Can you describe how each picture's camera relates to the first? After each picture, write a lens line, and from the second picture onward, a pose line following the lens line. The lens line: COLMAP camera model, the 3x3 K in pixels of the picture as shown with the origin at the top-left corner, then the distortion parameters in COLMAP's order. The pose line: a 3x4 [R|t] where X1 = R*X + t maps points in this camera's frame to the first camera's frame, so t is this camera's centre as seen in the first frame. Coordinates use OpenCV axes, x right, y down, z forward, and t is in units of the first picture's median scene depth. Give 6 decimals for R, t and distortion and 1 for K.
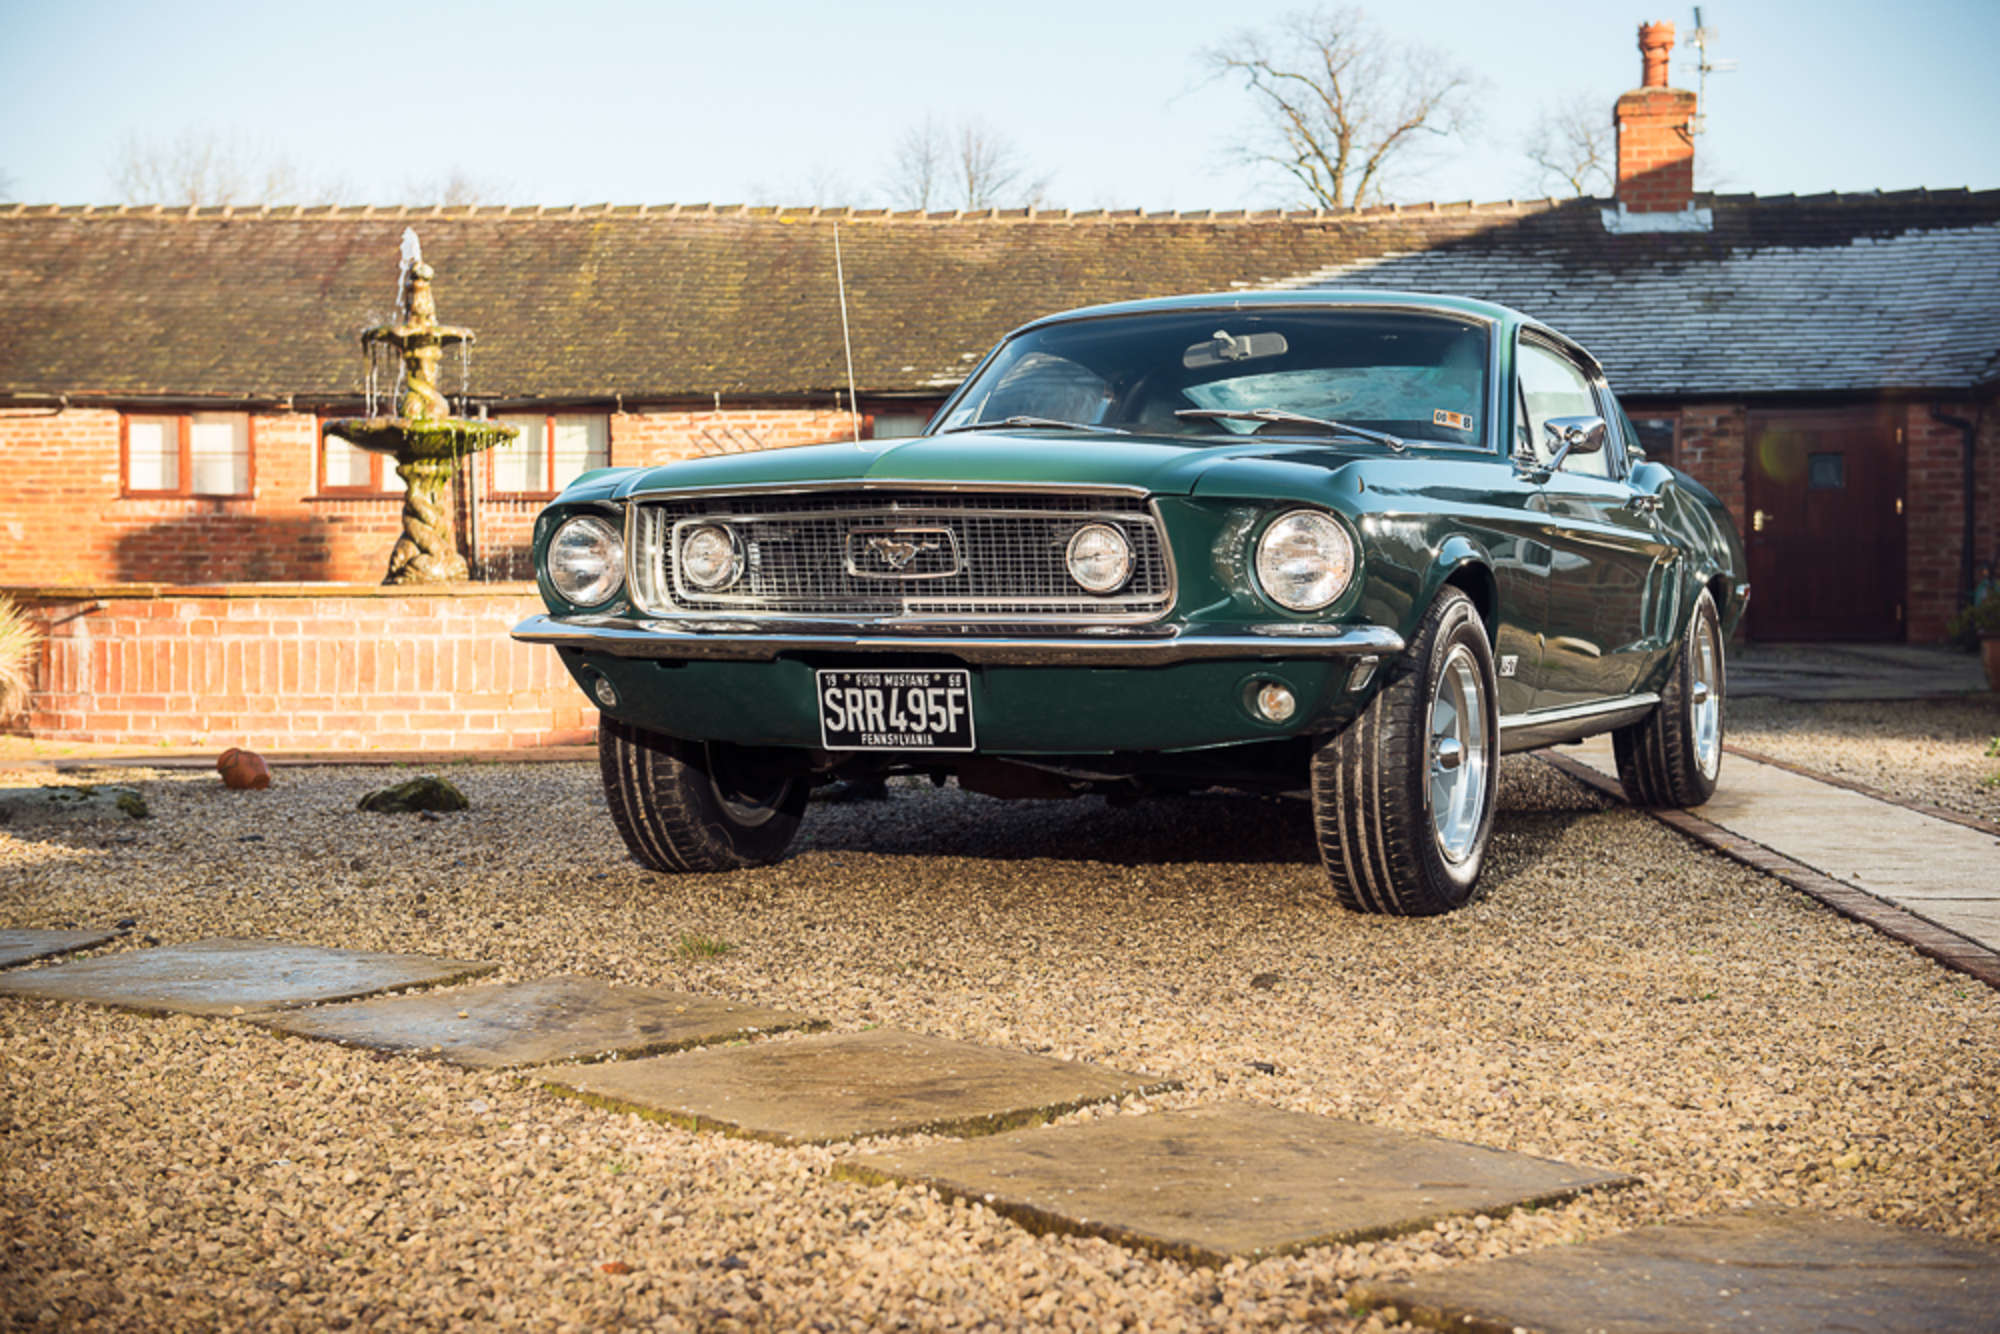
lens RADIAL K [[2882.6, 0, 954.6], [0, 2882.6, 635.5], [0, 0, 1]] dist [0.134833, 0.081907]
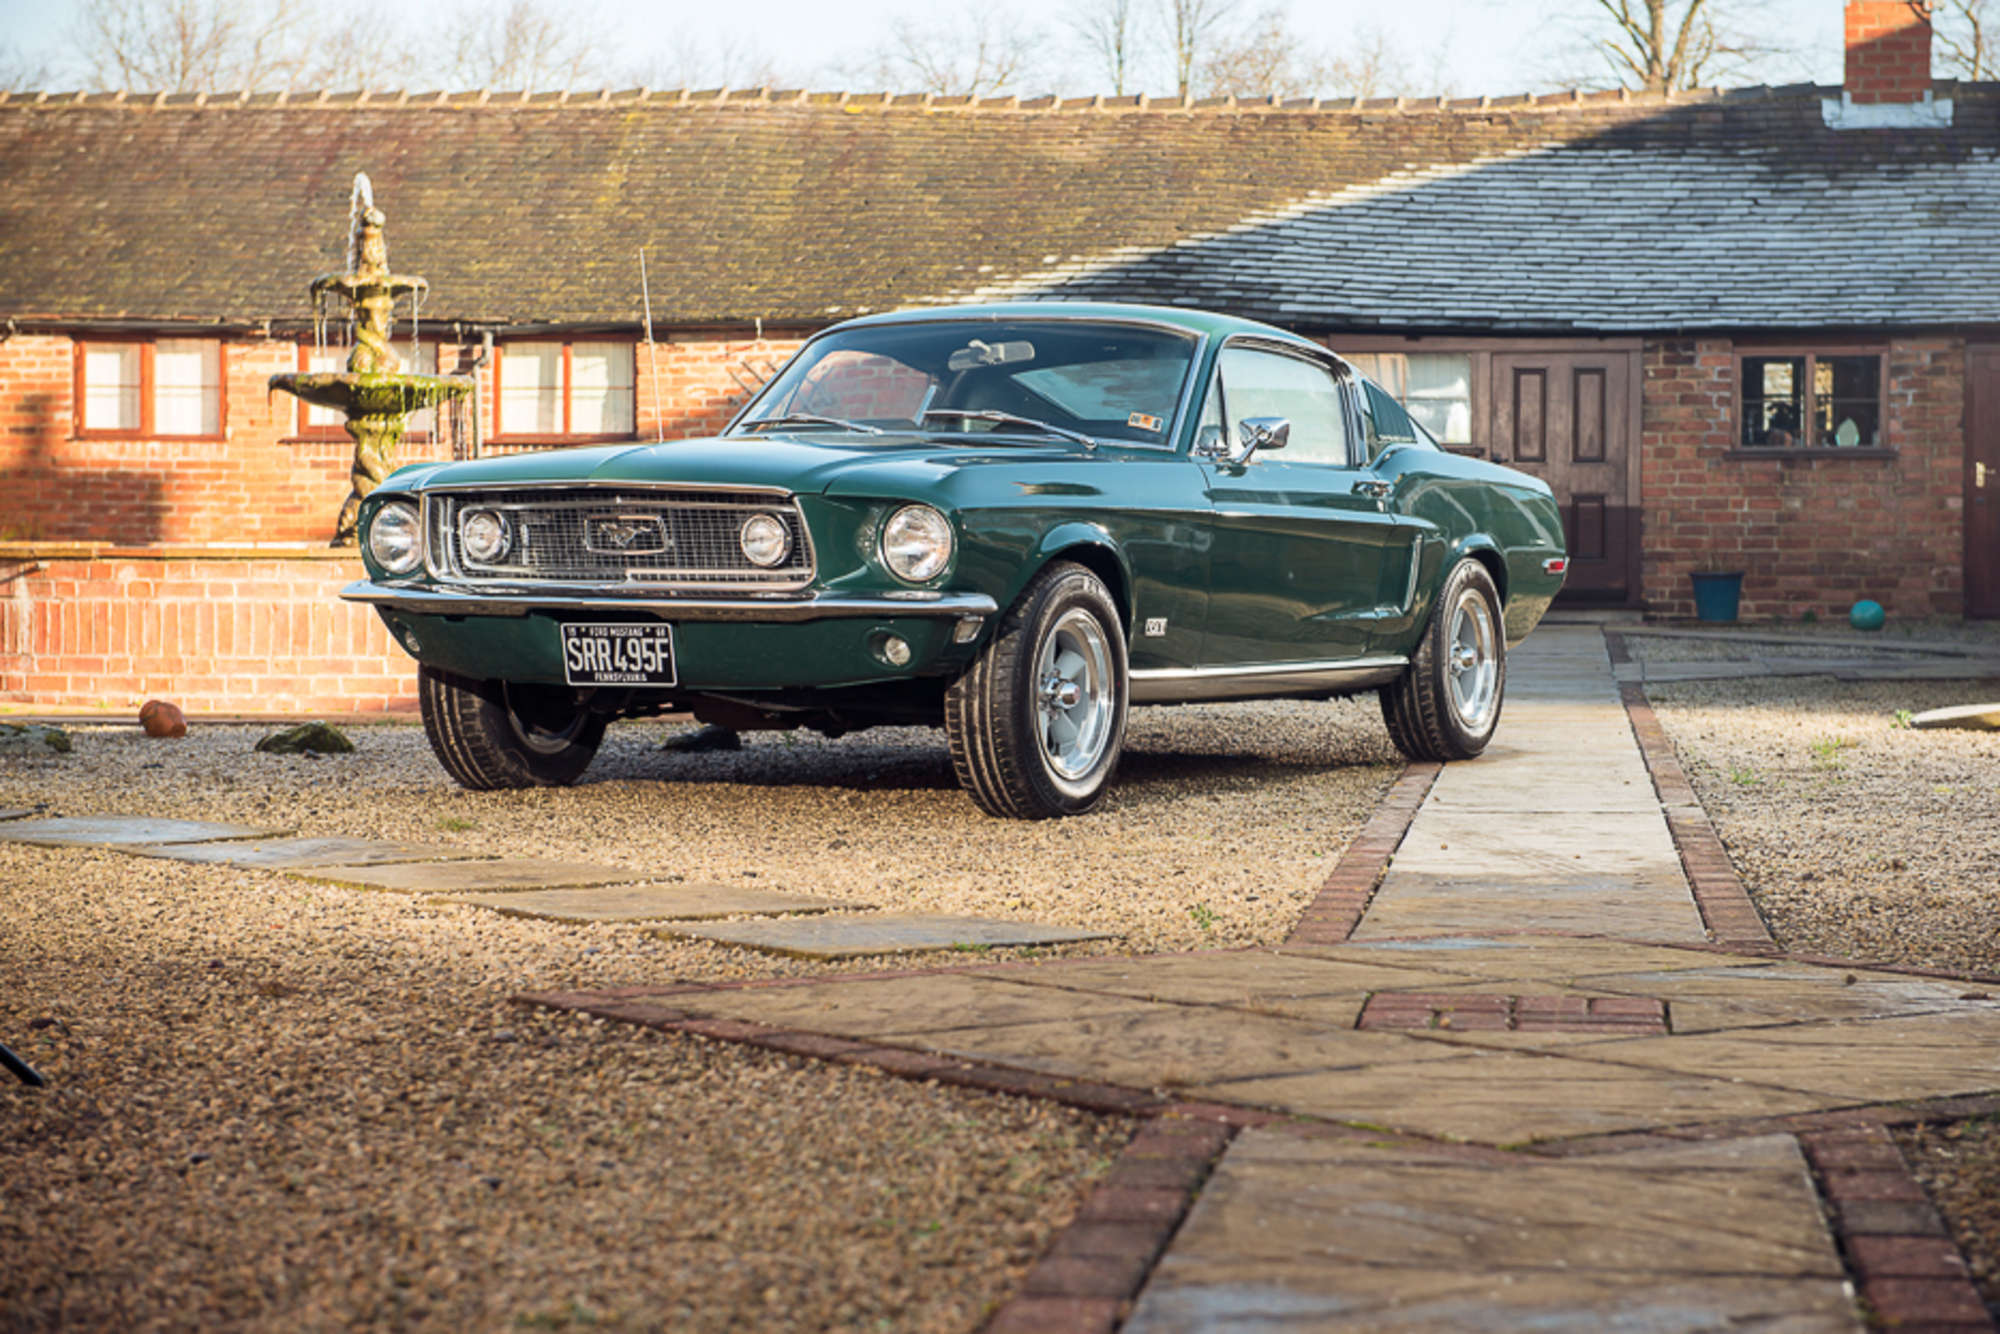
lens RADIAL K [[4100.3, 0, 1000.0], [0, 4100.3, 667.0], [0, 0, 1]] dist [0.153393, -0.466718]
pose [[0.998026, 0.007950, -0.062294, 0.164467], [-0.007065, 0.999871, 0.014420, 0.002041], [0.062400, -0.013951, 0.997954, -0.520494]]
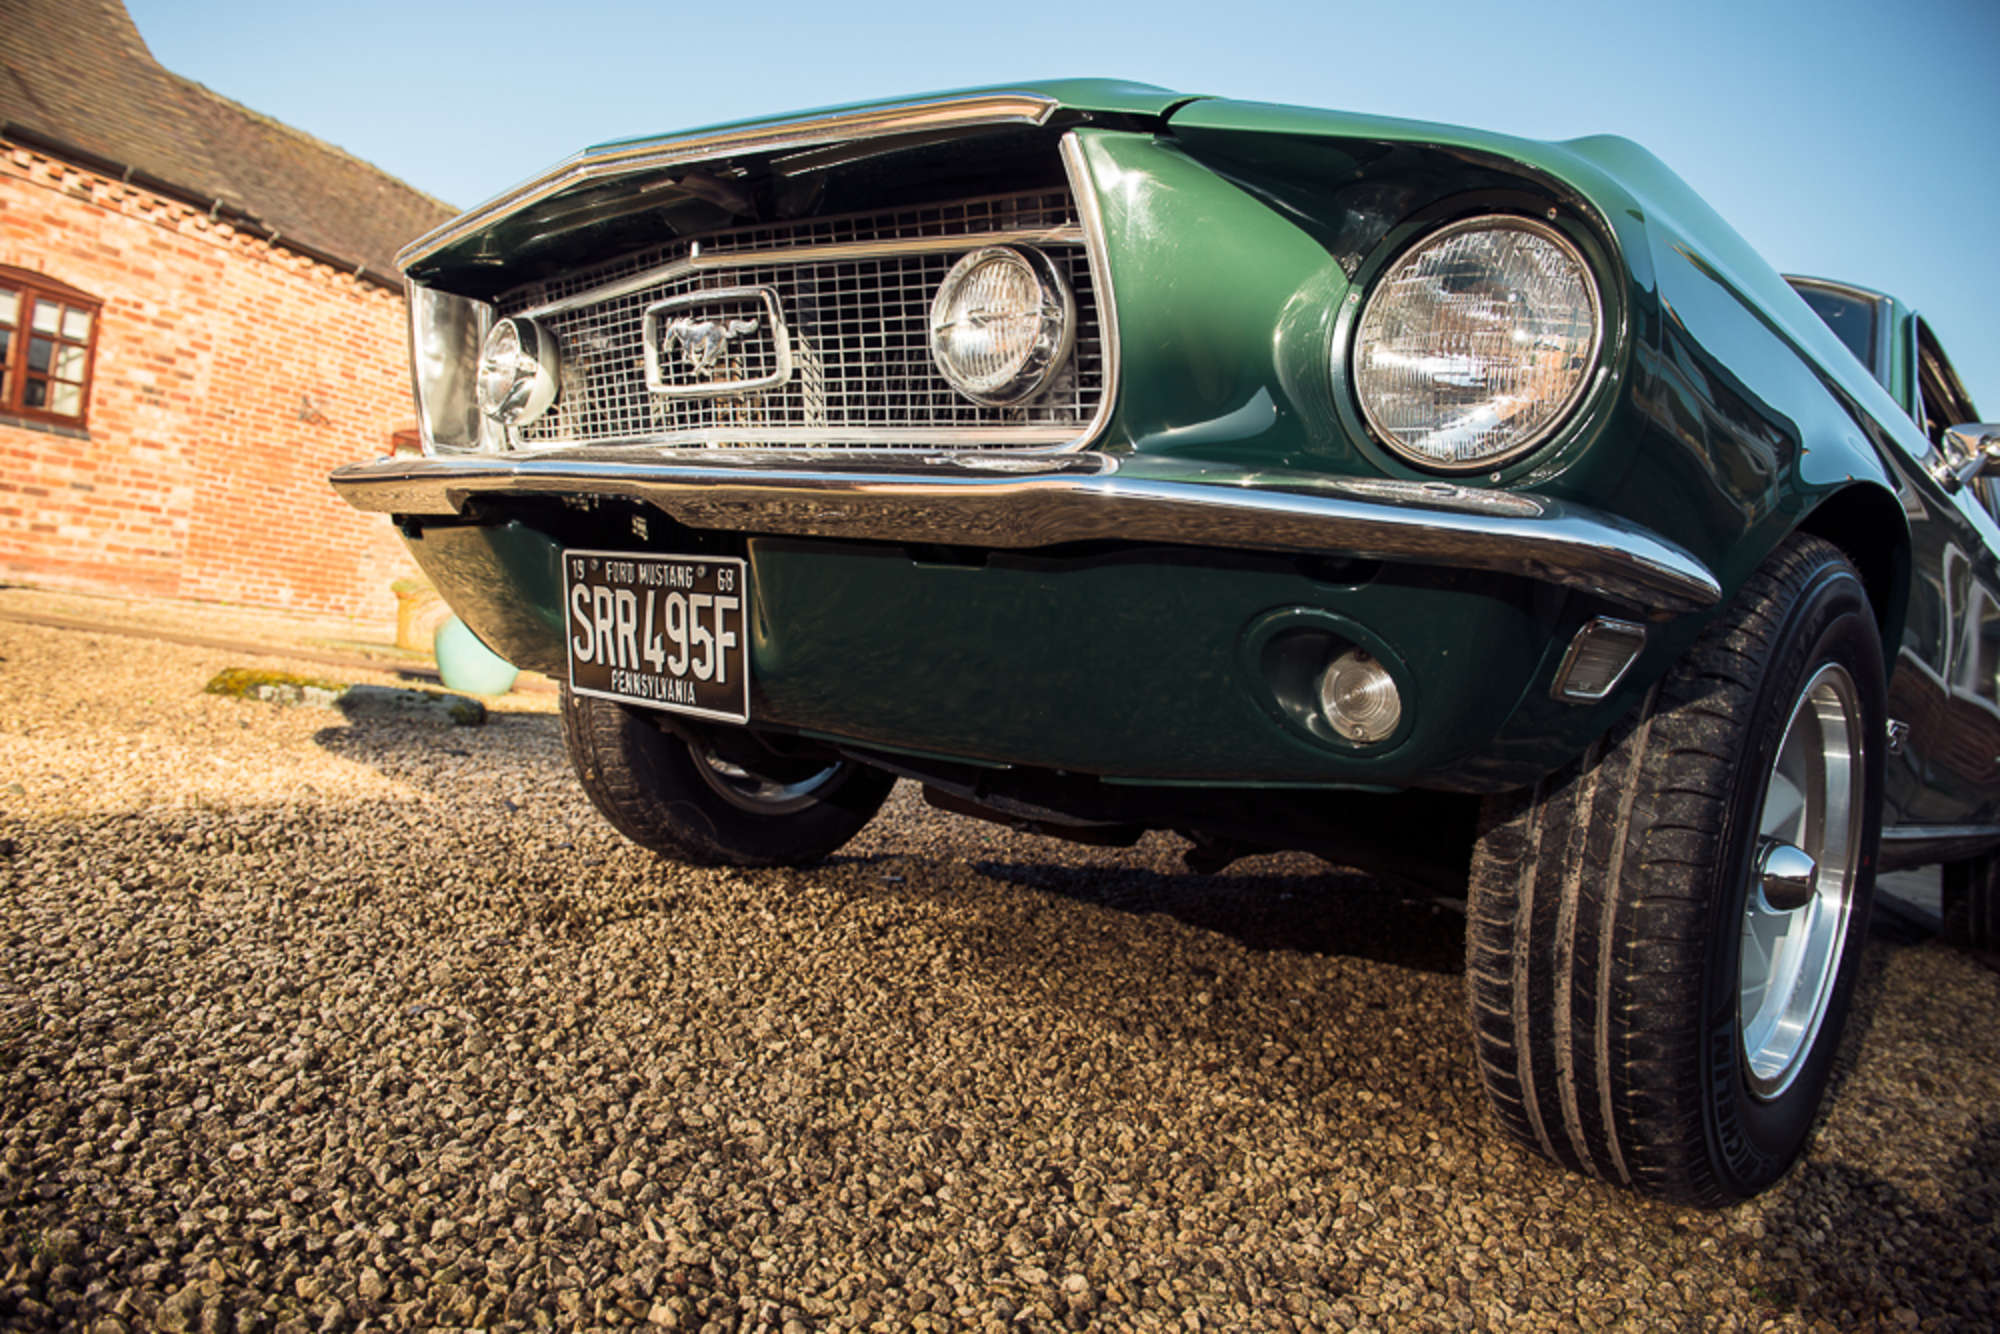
lens RADIAL K [[1340.5, 0, 1000.0], [0, 1340.5, 667.0], [0, 0, 1]] dist [-0.000996, -0.073801]
pose [[0.938483, 0.118225, -0.324458, 0.074417], [-0.128938, 0.991584, -0.011638, 0.016590], [0.320352, 0.052757, 0.945828, 0.482045]]
